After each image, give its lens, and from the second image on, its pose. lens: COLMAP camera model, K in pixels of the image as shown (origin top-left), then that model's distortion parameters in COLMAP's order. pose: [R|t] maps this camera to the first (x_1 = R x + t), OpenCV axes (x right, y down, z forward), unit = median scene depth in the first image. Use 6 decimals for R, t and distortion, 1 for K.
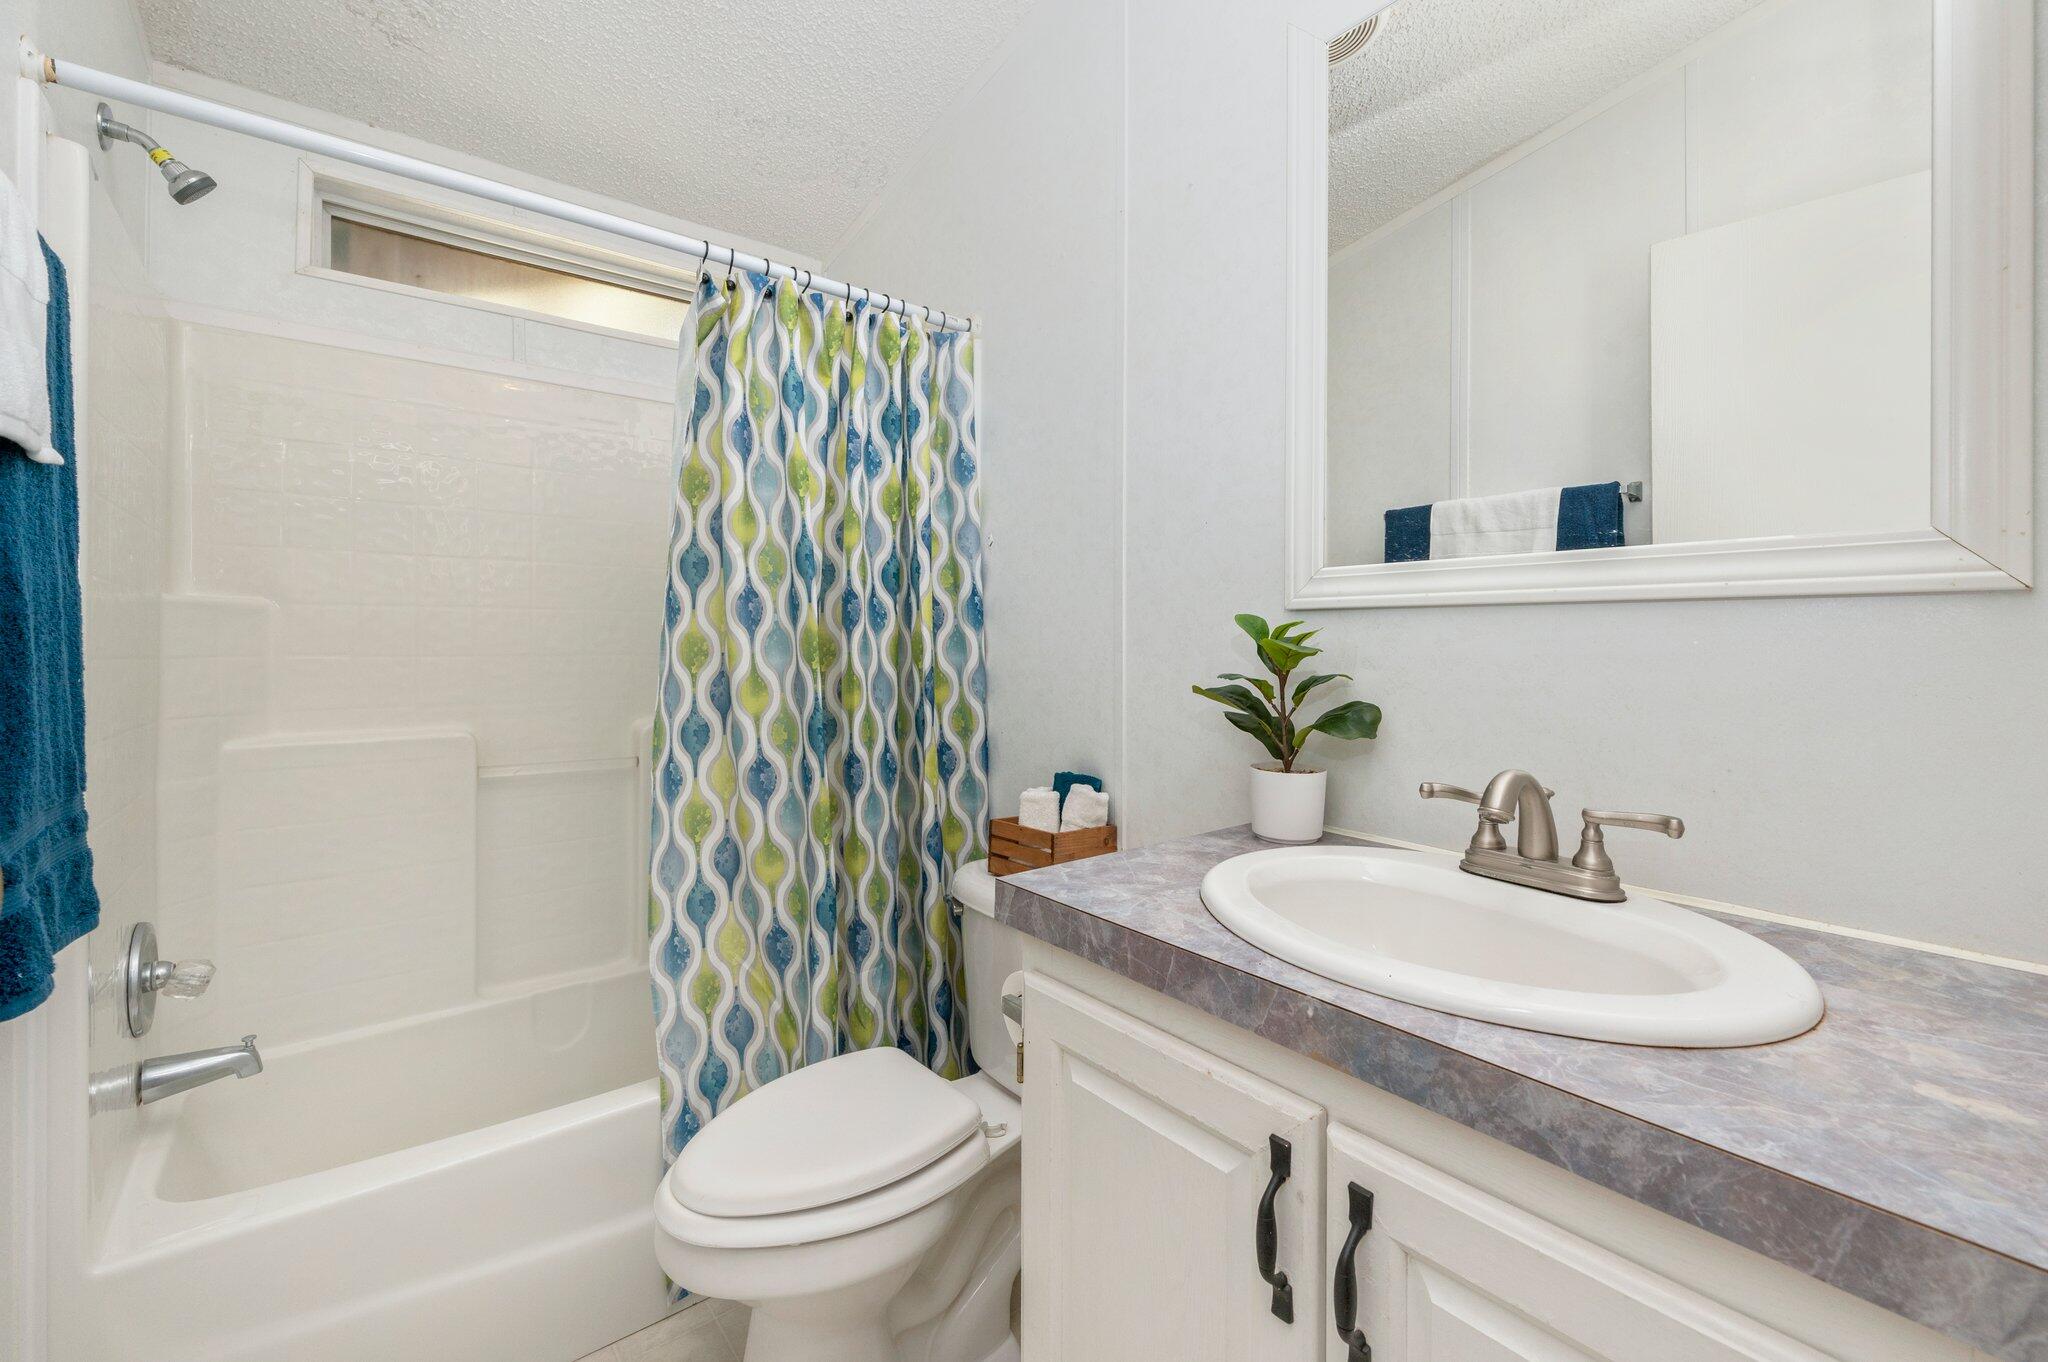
lens RADIAL K [[841.1, 0, 1021.9], [0, 841.1, 636.1], [0, 0, 1]] dist [0.000706, 0.000042]
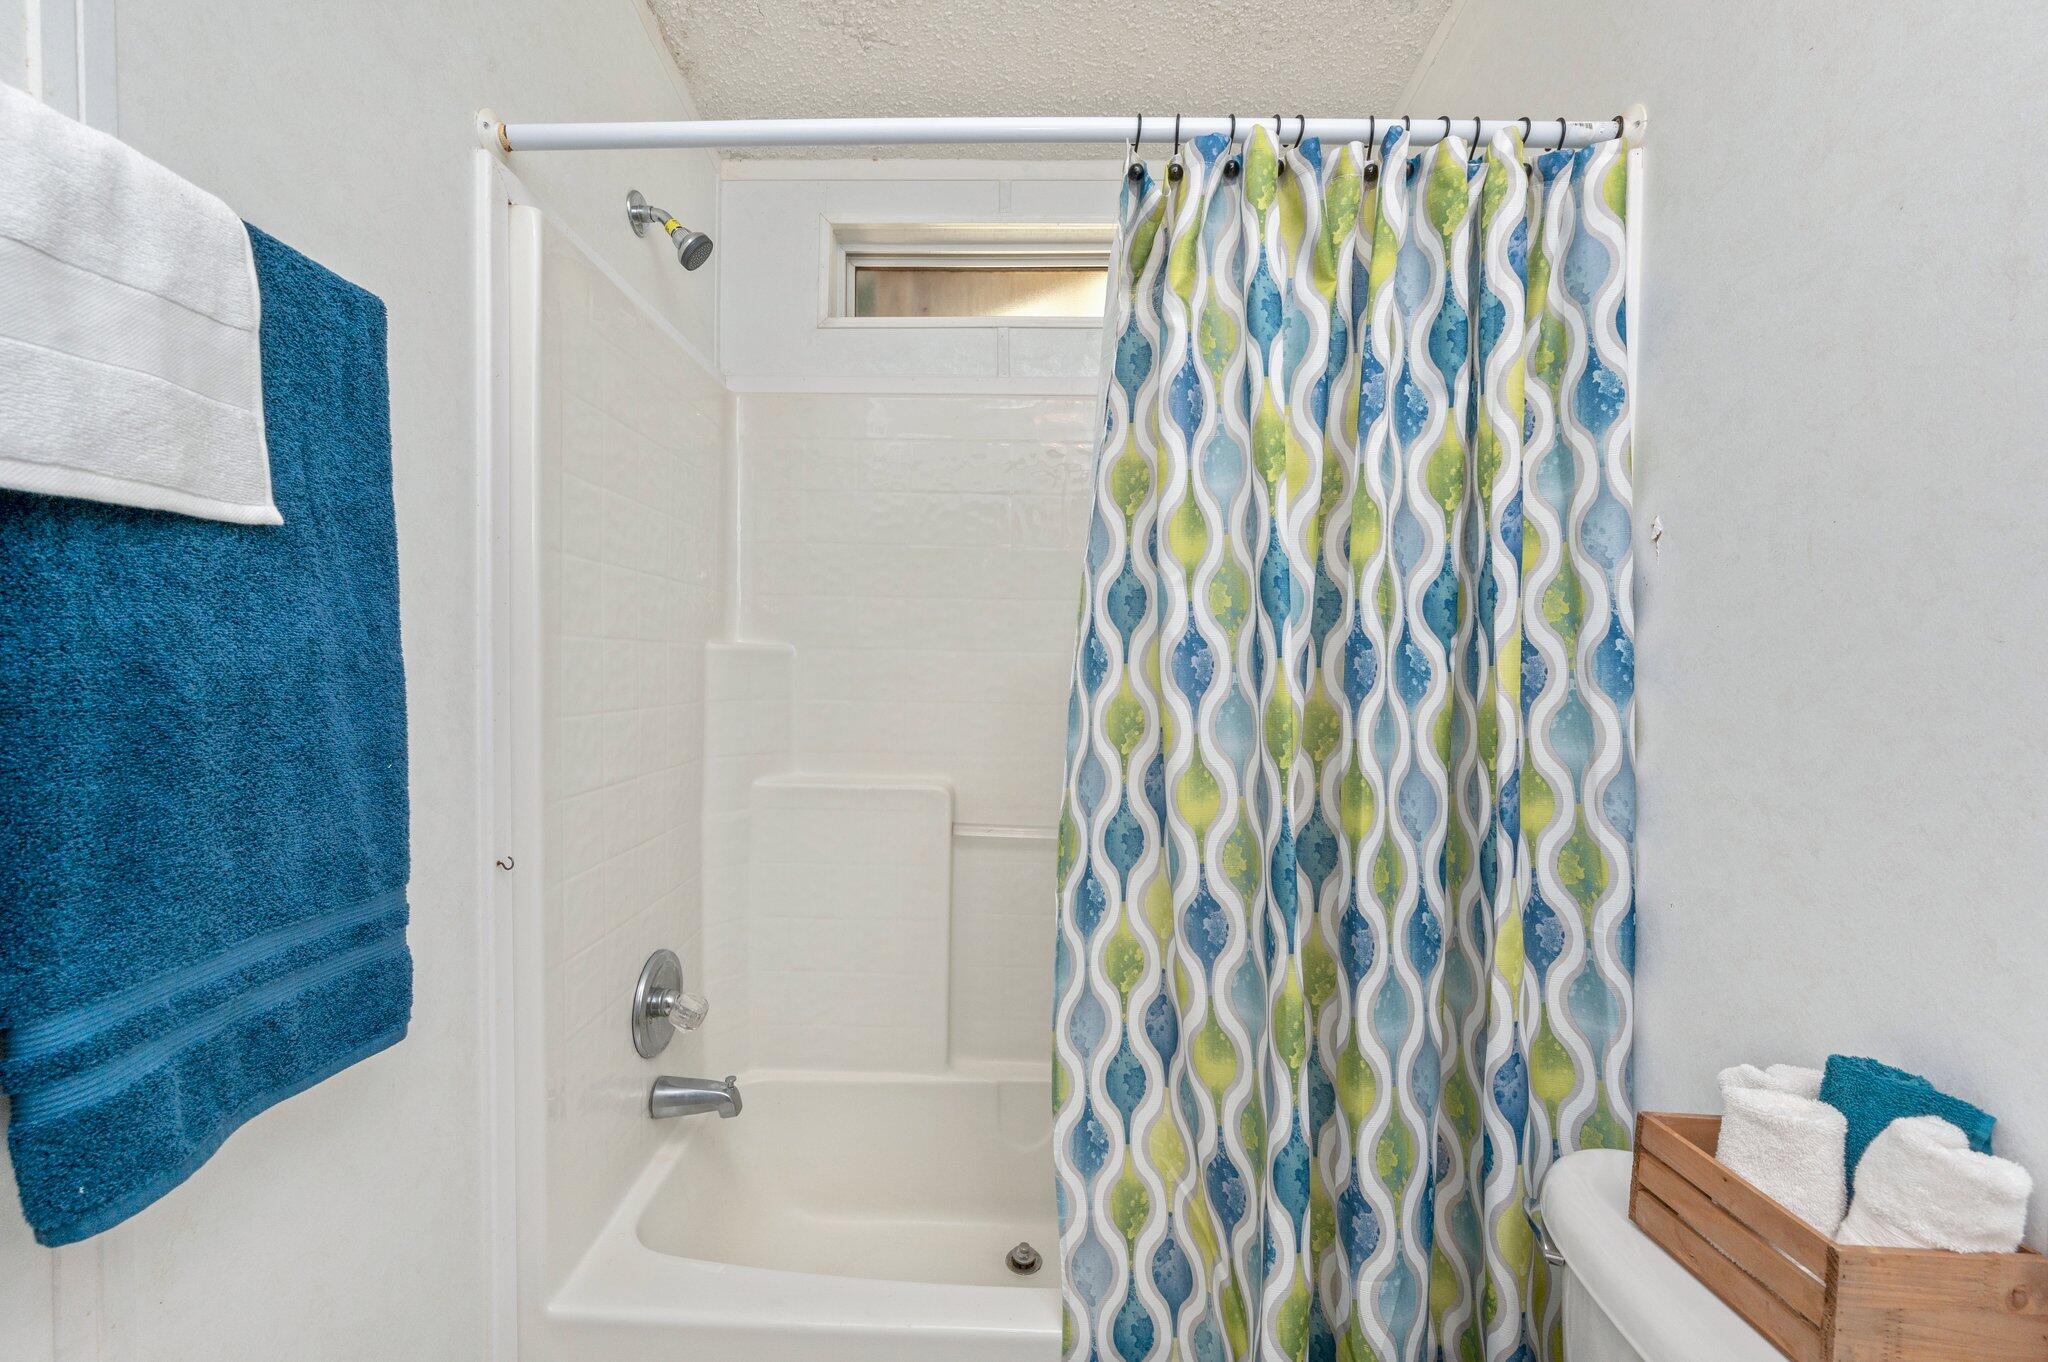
lens RADIAL K [[820.8, 0, 1024.0], [0, 820.8, 681.0], [0, 0, 1]] dist [-0.006407, -0.000104]
pose [[0.779160, 0.029044, -0.626152, -0.024840], [-0.007434, 0.999284, 0.037102, -0.039830], [0.626781, -0.024254, 0.778818, 0.390434]]
